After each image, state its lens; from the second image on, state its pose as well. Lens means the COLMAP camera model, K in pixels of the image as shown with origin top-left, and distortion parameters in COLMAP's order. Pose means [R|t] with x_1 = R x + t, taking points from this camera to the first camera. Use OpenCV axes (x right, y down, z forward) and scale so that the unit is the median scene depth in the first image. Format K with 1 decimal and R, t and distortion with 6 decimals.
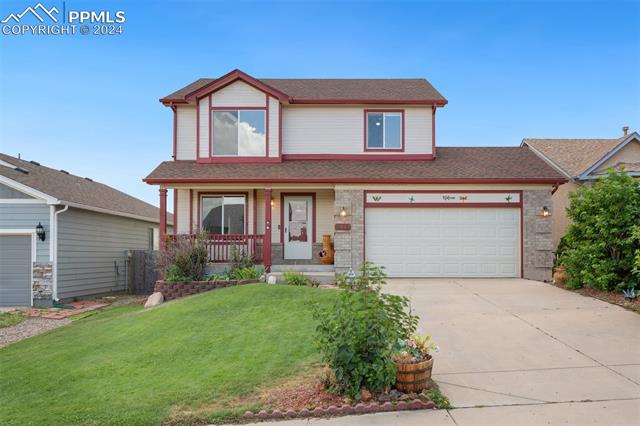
lens RADIAL K [[537.3, 0, 361.8], [0, 537.3, 248.9], [0, 0, 1]] dist [-0.001348, -0.003289]
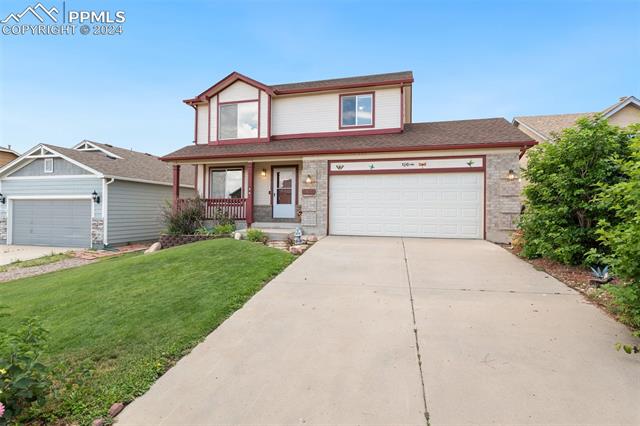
lens RADIAL K [[308.6, 0, 319.7], [0, 308.6, 207.5], [0, 0, 1]] dist [-0.001357, 0.000172]
pose [[0.941676, 0.006647, -0.336455, 0.213847], [-0.006093, 0.999978, 0.002702, -0.008033], [0.336465, -0.000495, 0.941696, 0.359512]]
